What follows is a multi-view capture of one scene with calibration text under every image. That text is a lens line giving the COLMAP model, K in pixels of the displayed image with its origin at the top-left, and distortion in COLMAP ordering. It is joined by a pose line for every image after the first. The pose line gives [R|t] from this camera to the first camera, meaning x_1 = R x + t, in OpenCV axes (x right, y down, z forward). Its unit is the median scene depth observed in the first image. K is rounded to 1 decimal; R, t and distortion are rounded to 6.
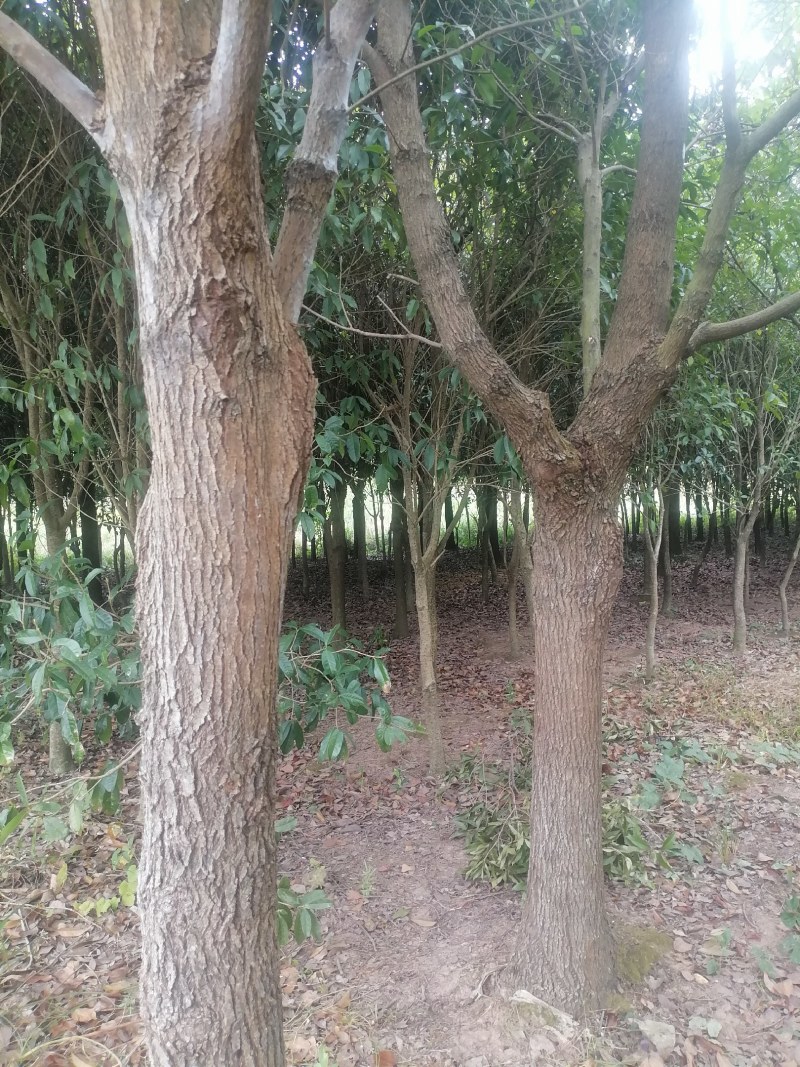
lens RADIAL K [[786.2, 0, 380.1], [0, 786.2, 530.9], [0, 0, 1]] dist [0.082142, -0.111135]
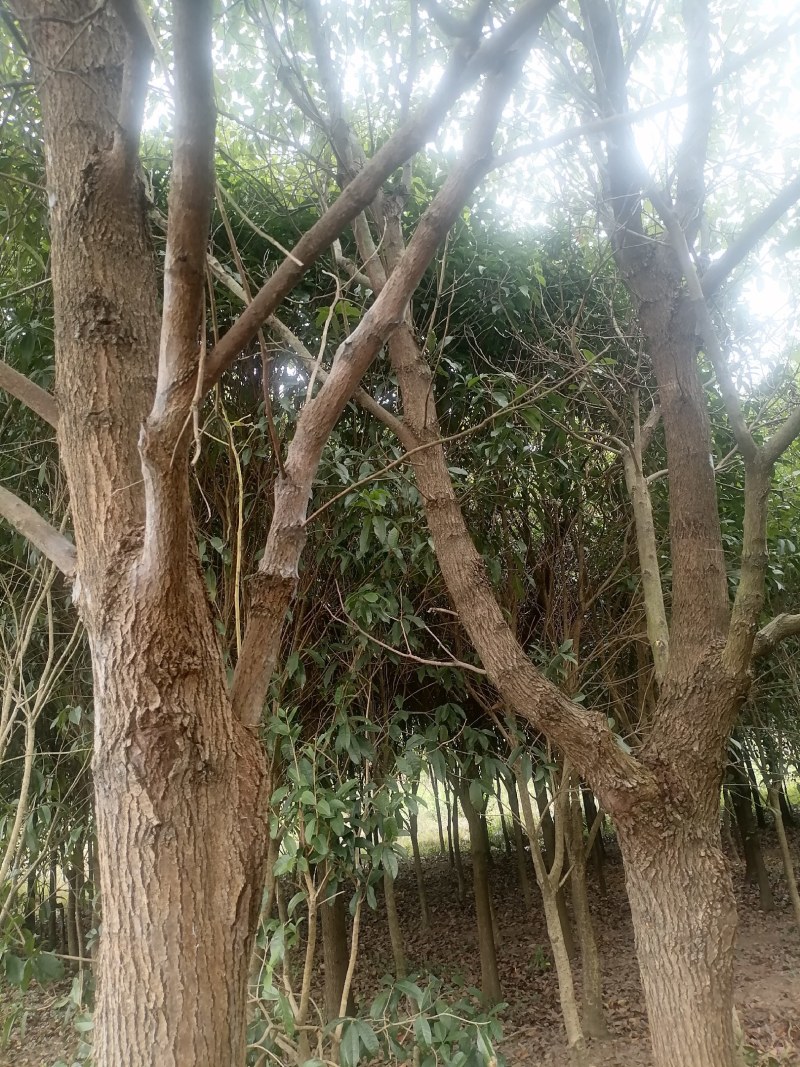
lens RADIAL K [[786.2, 0, 380.1], [0, 786.2, 530.9], [0, 0, 1]] dist [0.082142, -0.111135]
pose [[0.976853, -0.124656, -0.173838, 0.302854], [0.059164, 0.938401, -0.340446, -0.153620], [0.205569, 0.322280, 0.924055, -0.007446]]
